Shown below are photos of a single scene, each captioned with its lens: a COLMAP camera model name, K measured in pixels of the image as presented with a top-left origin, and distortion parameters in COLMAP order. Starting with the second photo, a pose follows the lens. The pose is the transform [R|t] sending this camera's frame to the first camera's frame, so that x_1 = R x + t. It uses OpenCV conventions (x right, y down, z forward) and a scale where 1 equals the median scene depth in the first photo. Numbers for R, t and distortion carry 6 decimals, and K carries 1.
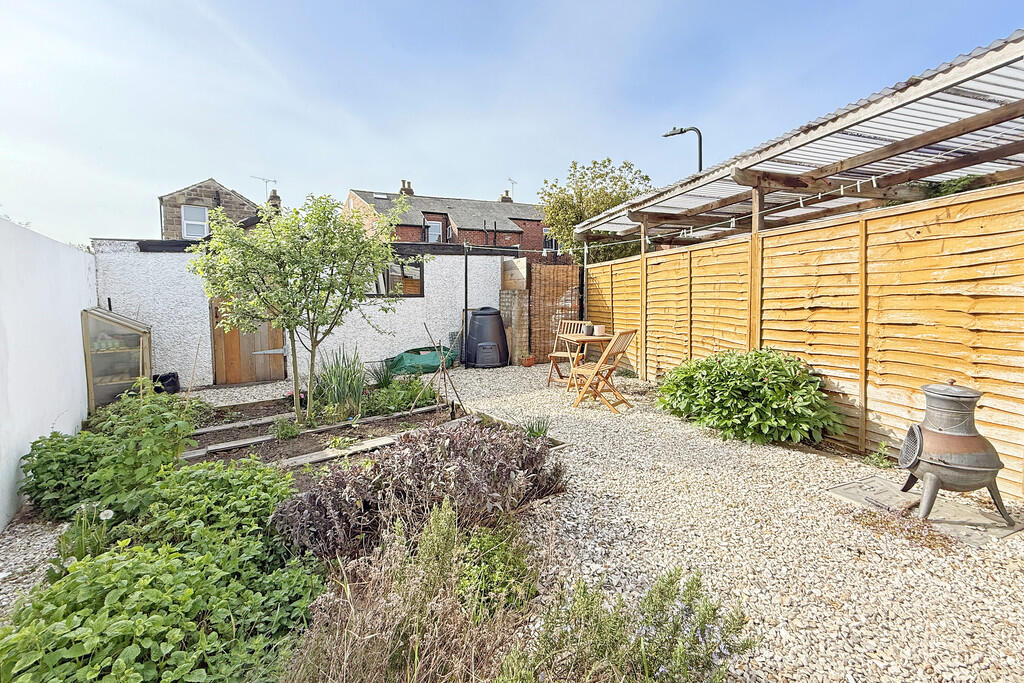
lens RADIAL K [[402.6, 0, 511.0], [0, 402.6, 335.7], [0, 0, 1]] dist [0.001876, 0.000103]
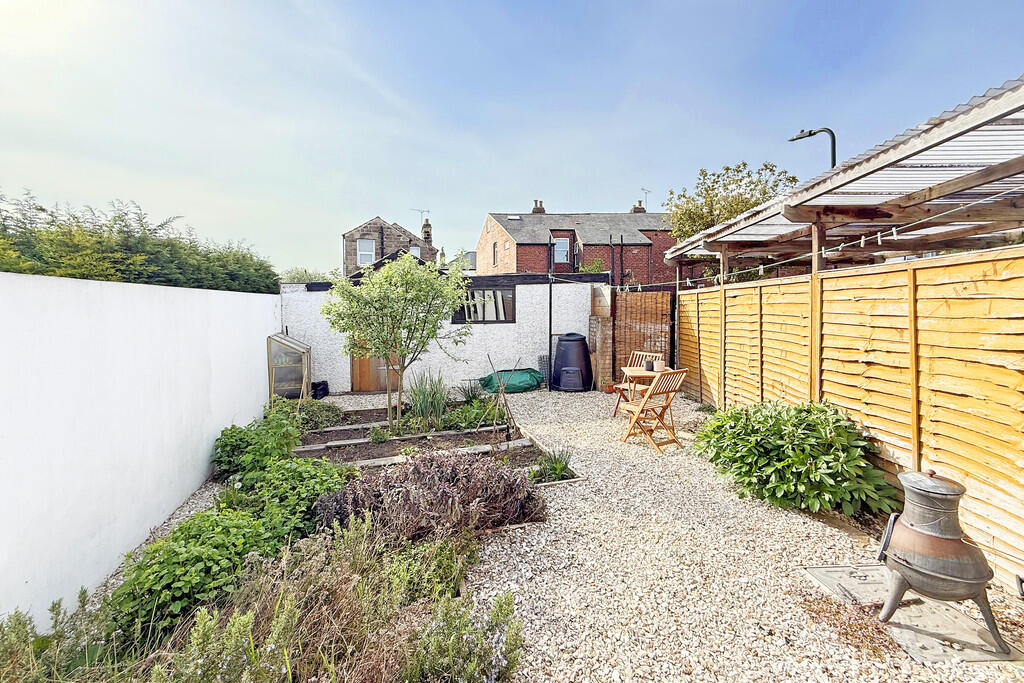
lens RADIAL K [[402.6, 0, 511.0], [0, 402.6, 341.5], [0, 0, 1]] dist [0.001876, 0.000103]
pose [[0.943695, 0.027357, -0.329684, 0.266513], [-0.031191, 0.999493, -0.006342, -0.074481], [0.329343, 0.016268, 0.944070, -0.078402]]
